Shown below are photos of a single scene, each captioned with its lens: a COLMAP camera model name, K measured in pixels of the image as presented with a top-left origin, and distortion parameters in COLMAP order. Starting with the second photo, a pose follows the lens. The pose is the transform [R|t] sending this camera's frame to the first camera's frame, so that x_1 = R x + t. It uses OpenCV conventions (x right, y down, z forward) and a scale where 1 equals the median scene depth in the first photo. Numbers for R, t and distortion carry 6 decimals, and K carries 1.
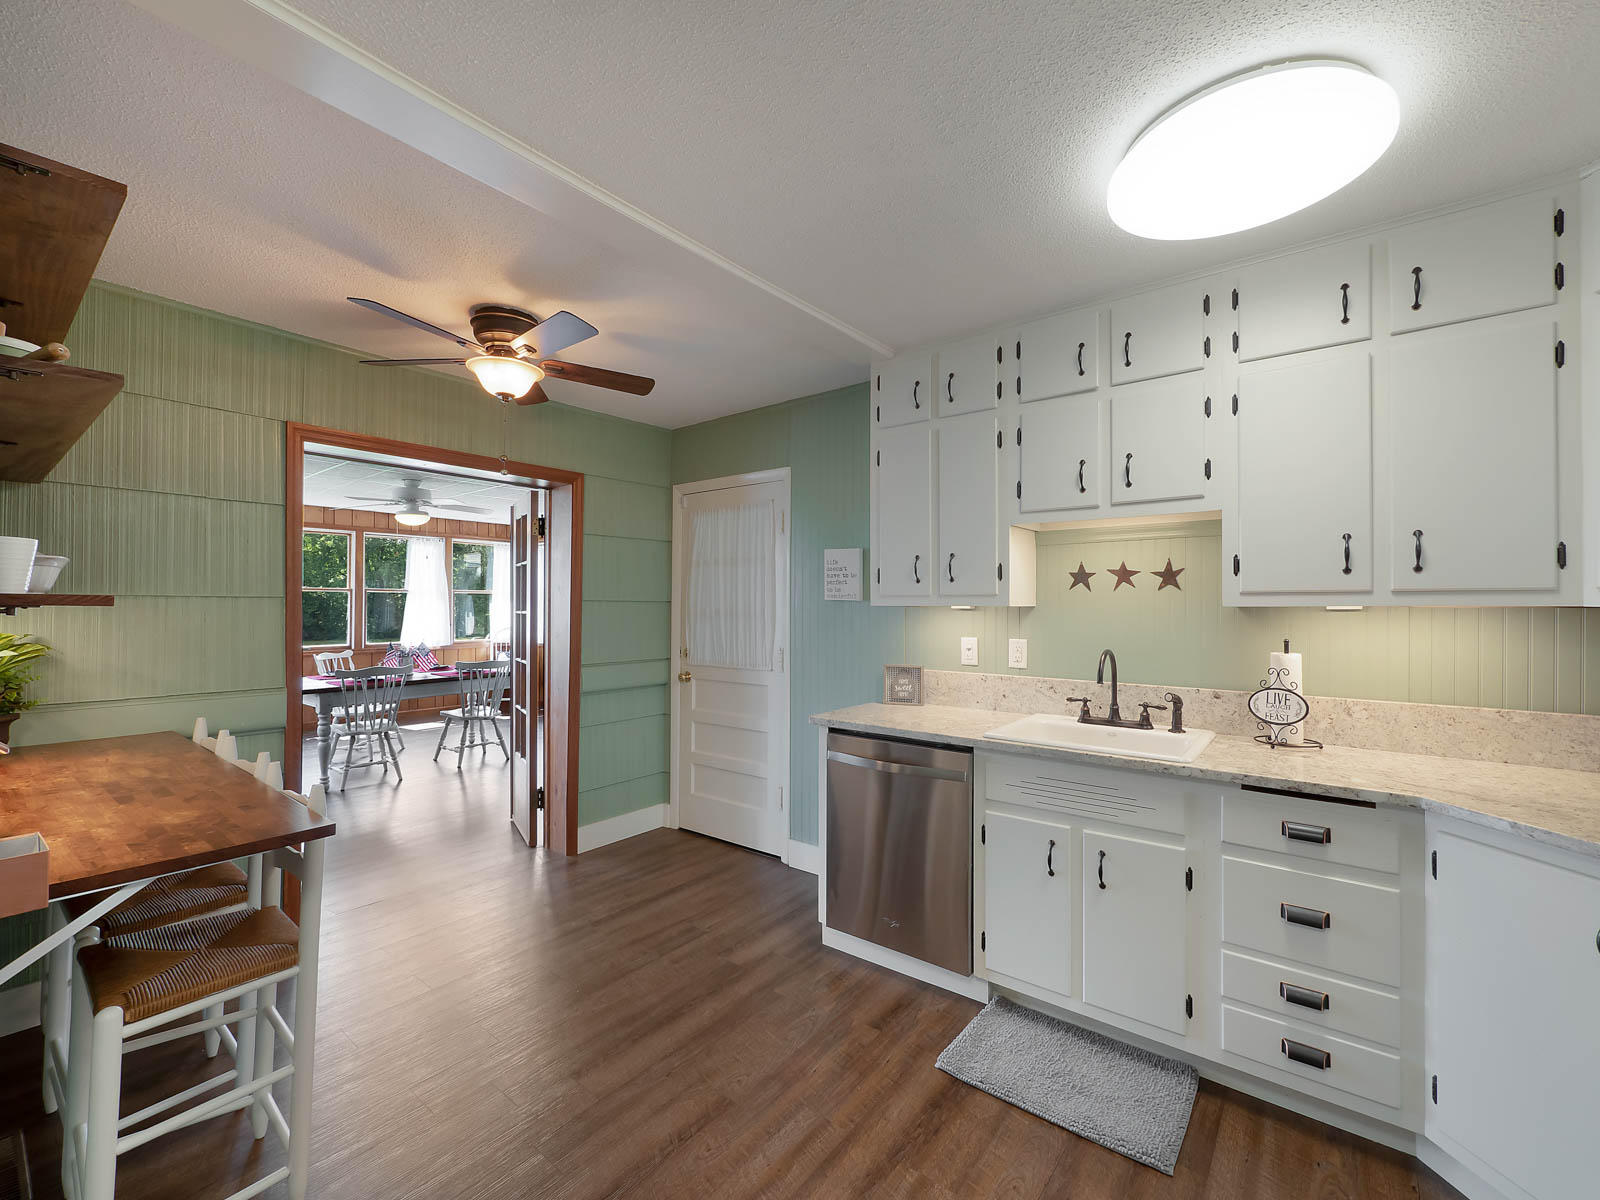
lens RADIAL K [[695.5, 0, 801.2], [0, 695.5, 600.6], [0, 0, 1]] dist [0.000013, -0.000437]
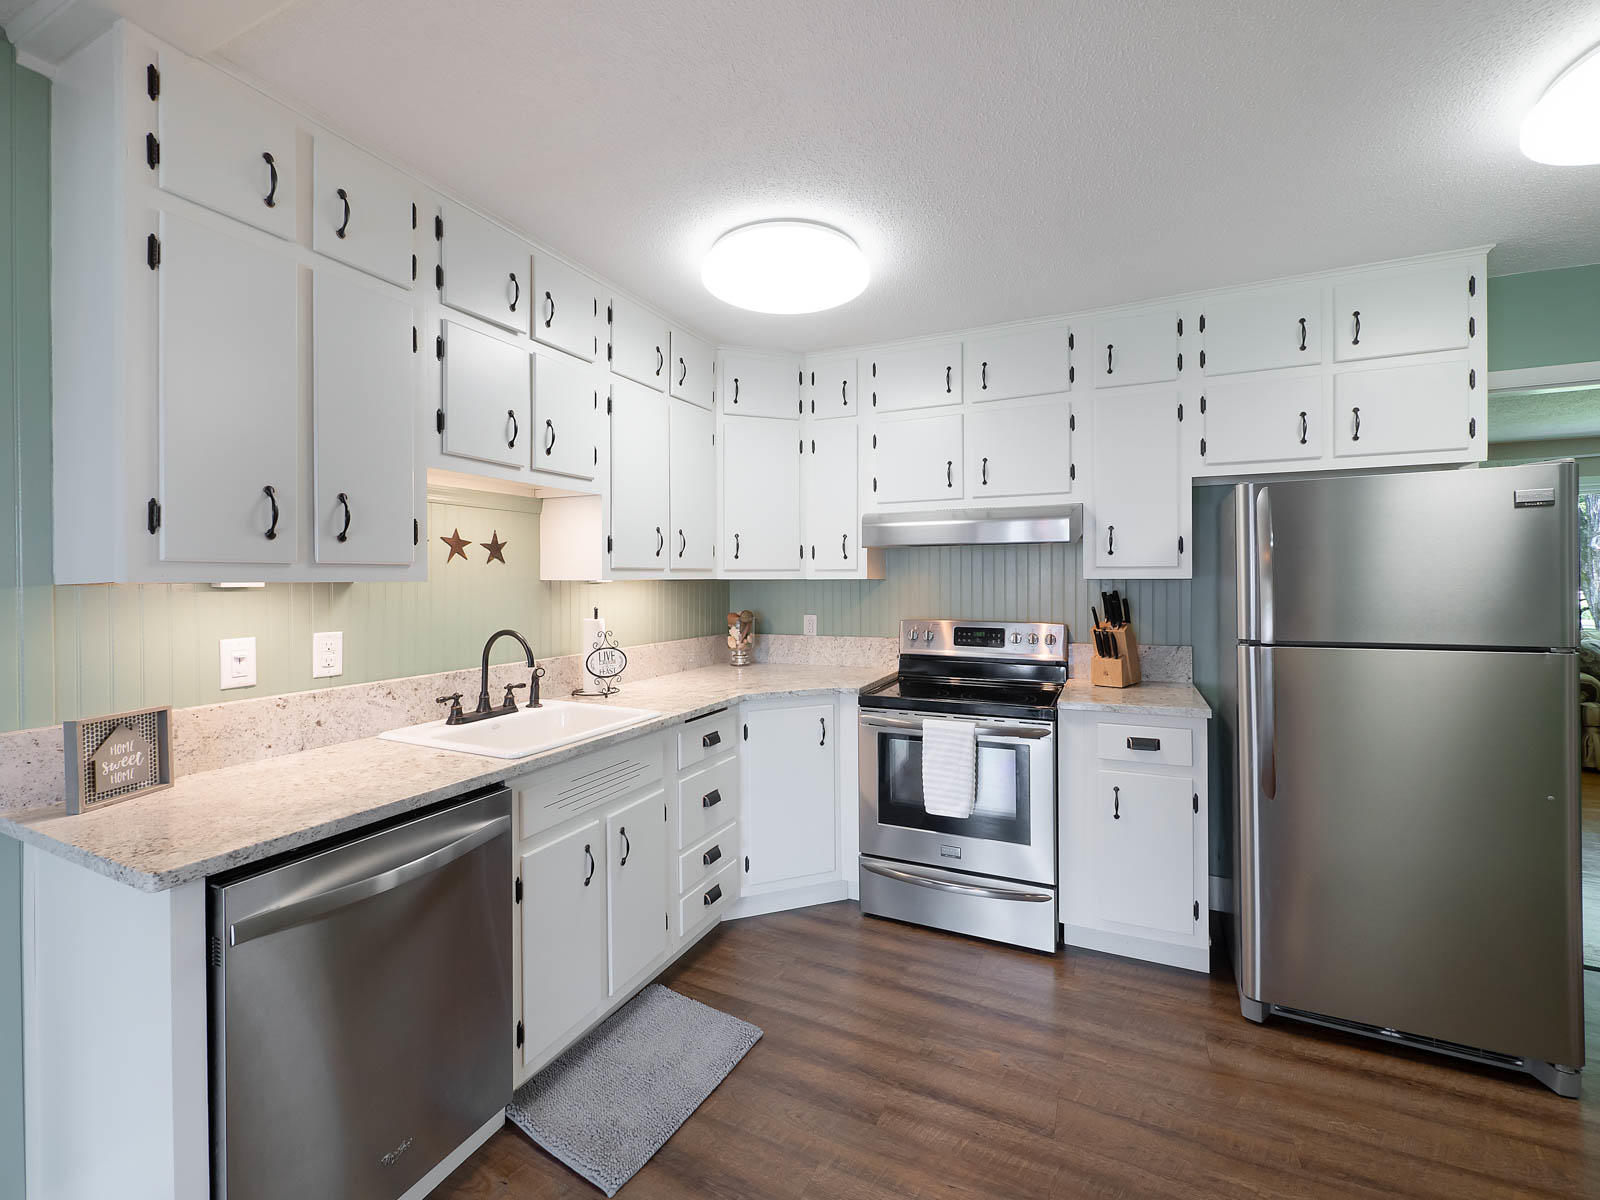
lens RADIAL K [[695.5, 0, 789.1], [0, 695.5, 575.2], [0, 0, 1]] dist [0.000013, -0.000437]
pose [[-0.233987, 0.002021, 0.972238, -0.501308], [-0.004854, 0.999983, -0.003247, 0.001837], [-0.972228, -0.005479, -0.233974, 0.854615]]
